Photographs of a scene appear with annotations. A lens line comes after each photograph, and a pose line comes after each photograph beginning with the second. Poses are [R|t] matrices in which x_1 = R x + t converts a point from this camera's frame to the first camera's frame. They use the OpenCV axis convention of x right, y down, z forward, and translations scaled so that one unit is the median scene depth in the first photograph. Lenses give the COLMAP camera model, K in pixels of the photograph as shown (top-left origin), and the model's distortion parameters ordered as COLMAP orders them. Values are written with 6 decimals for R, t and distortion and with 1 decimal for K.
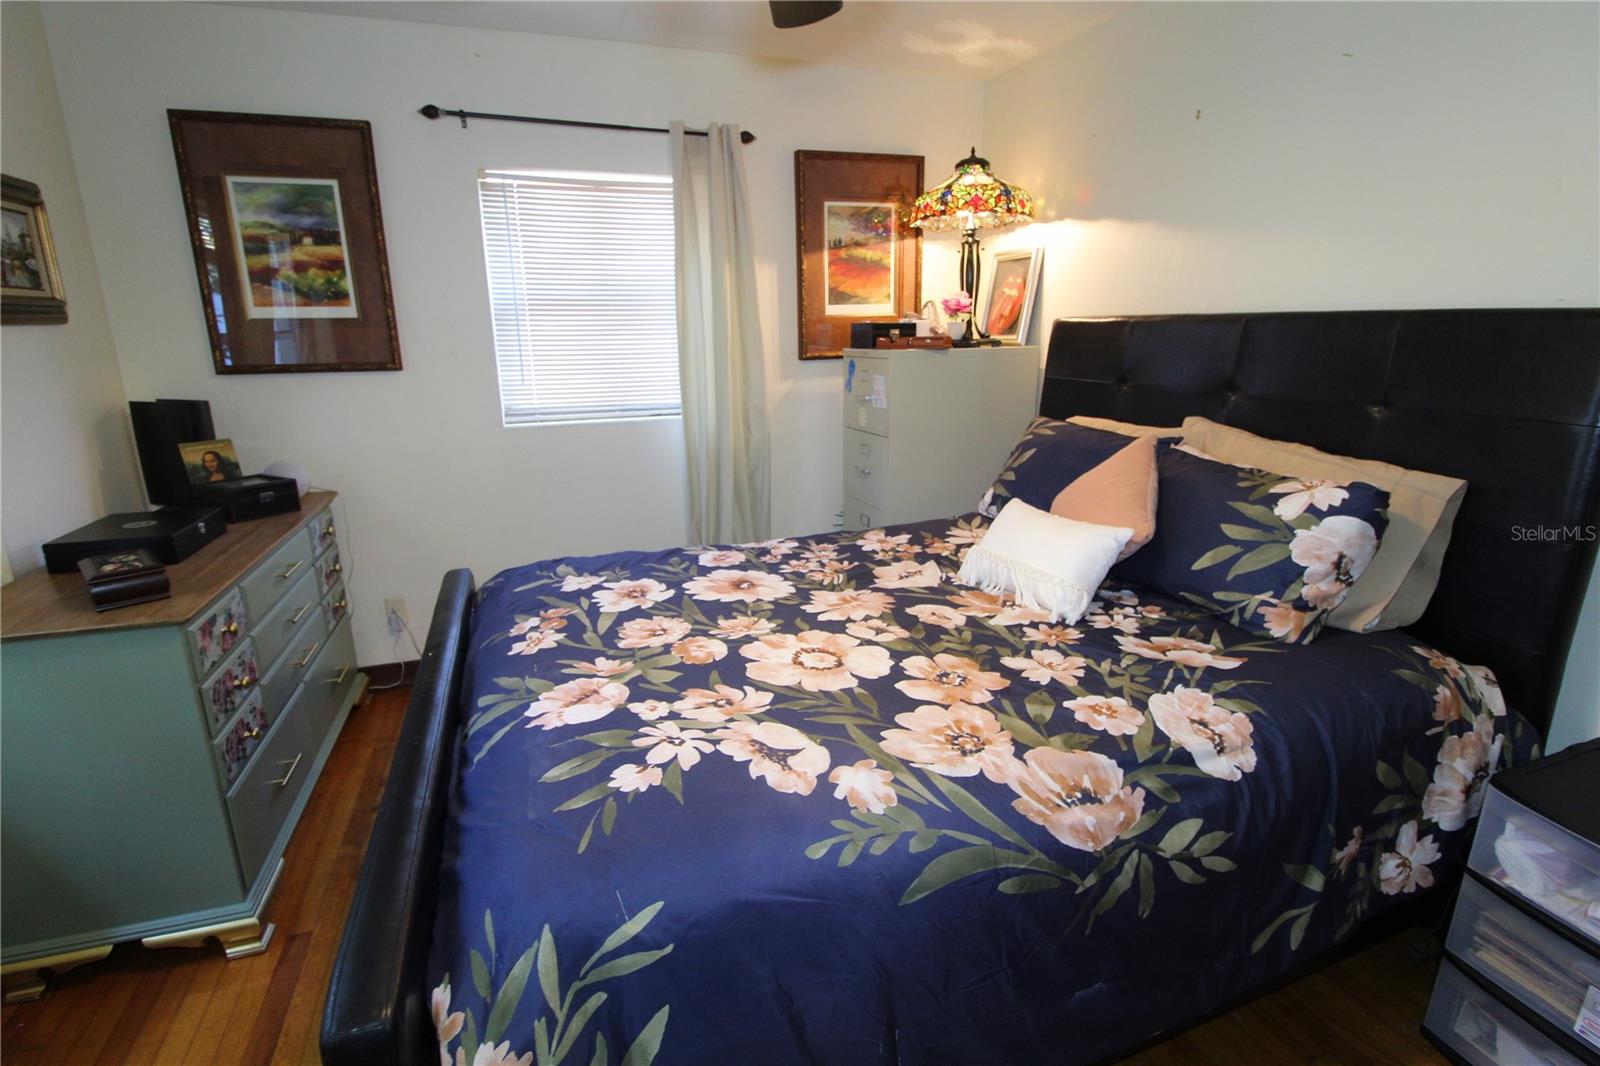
lens RADIAL K [[743.5, 0, 801.4], [0, 743.5, 533.3], [0, 0, 1]] dist [-0.004702, -0.010593]
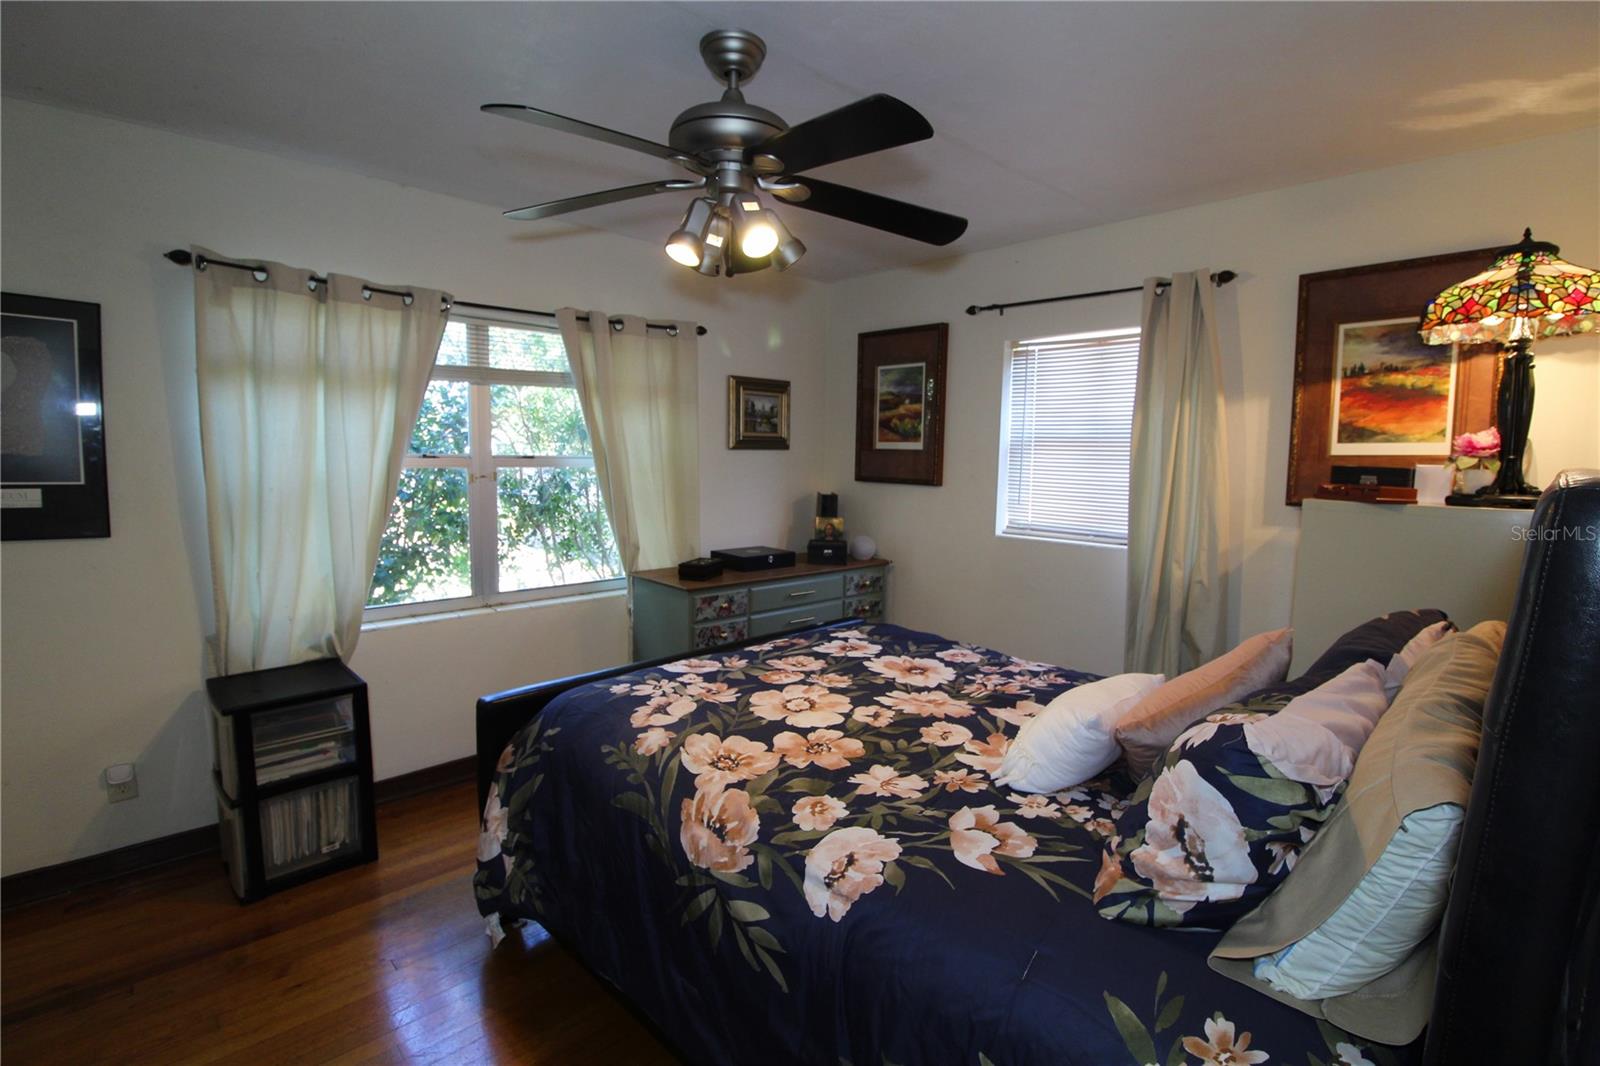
lens RADIAL K [[743.5, 0, 812.2], [0, 743.5, 525.1], [0, 0, 1]] dist [-0.004702, -0.010593]
pose [[0.414485, 0.106027, -0.903859, 1.129577], [-0.262478, 0.964911, -0.007176, -0.129499], [0.871383, 0.240218, 0.427771, 0.349907]]
